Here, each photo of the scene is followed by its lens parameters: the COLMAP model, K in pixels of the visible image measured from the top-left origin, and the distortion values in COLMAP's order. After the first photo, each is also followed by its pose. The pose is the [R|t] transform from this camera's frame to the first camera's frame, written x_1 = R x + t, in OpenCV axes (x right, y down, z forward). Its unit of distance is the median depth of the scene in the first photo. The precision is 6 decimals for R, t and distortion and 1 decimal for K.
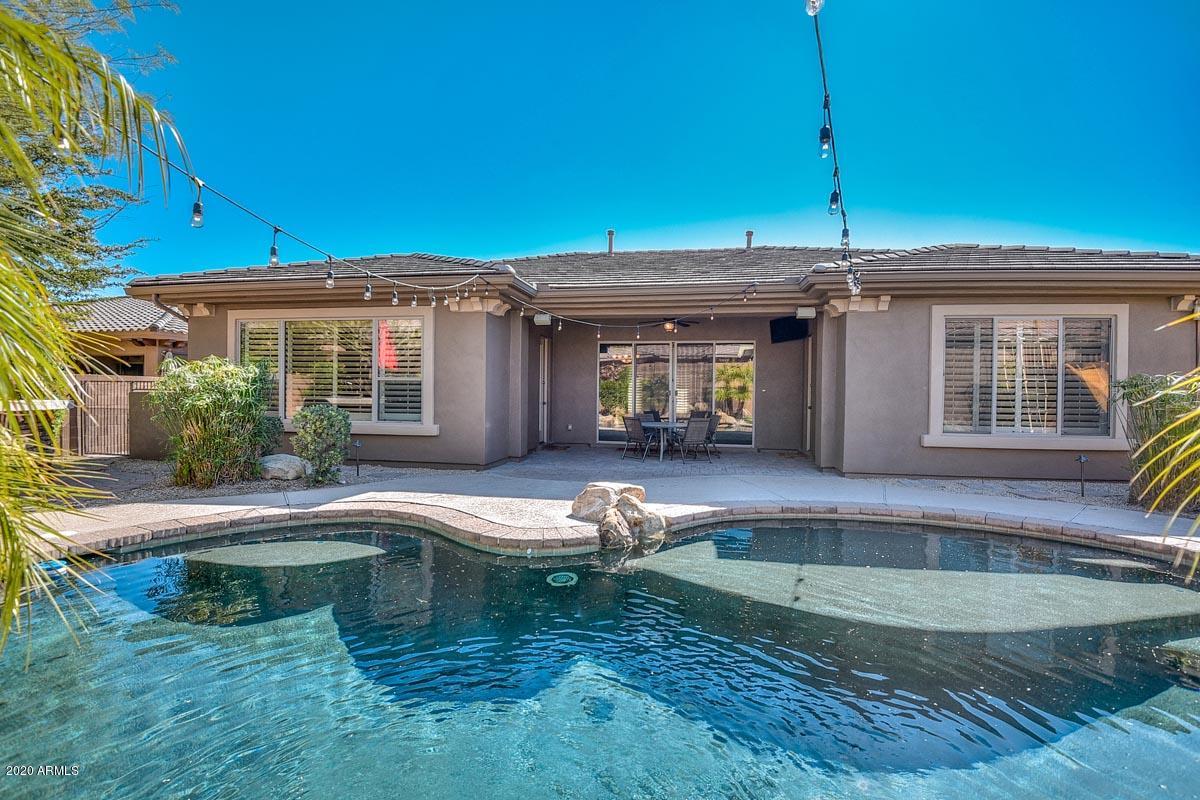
lens RADIAL K [[562.3, 0, 598.5], [0, 562.3, 397.4], [0, 0, 1]] dist [-0.014904, -0.017020]
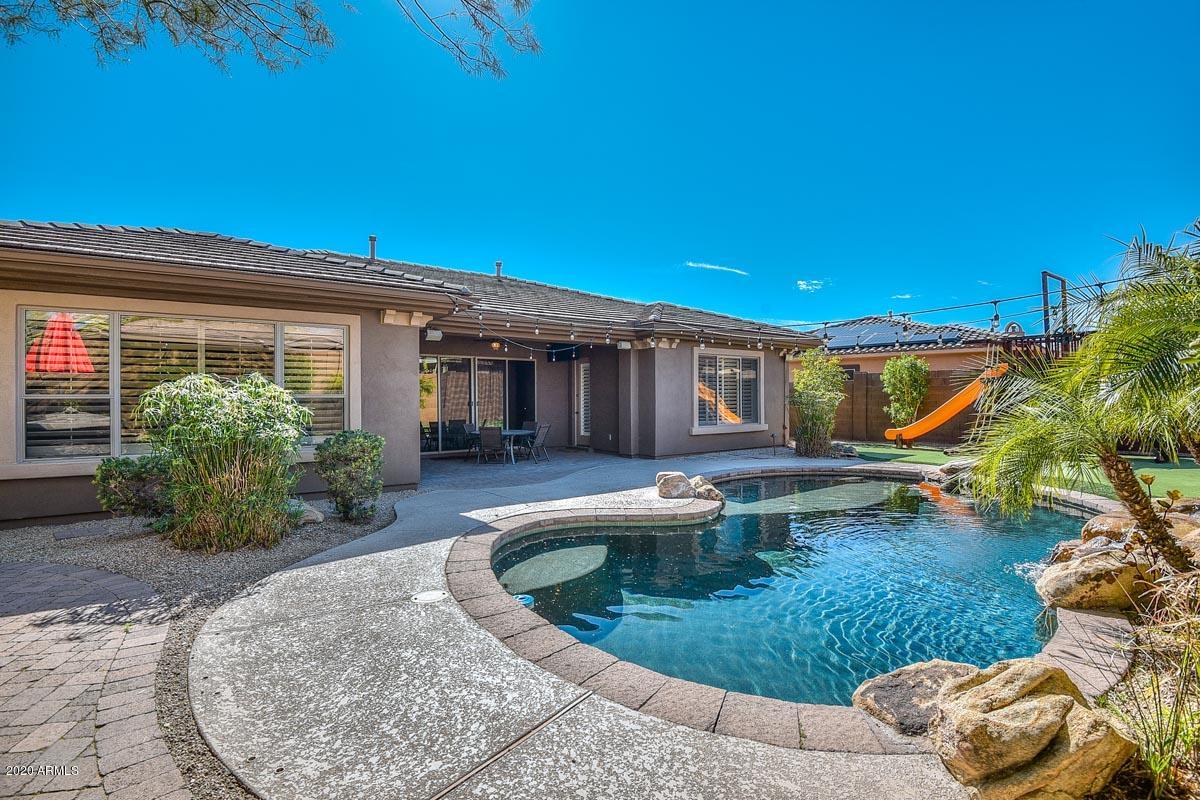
lens RADIAL K [[562.3, 0, 598.5], [0, 562.3, 397.4], [0, 0, 1]] dist [-0.014904, -0.017020]
pose [[0.671779, -0.013594, 0.740627, -0.733566], [0.016939, 0.999852, 0.002987, -0.027366], [-0.740558, 0.010539, 0.671910, 0.111829]]
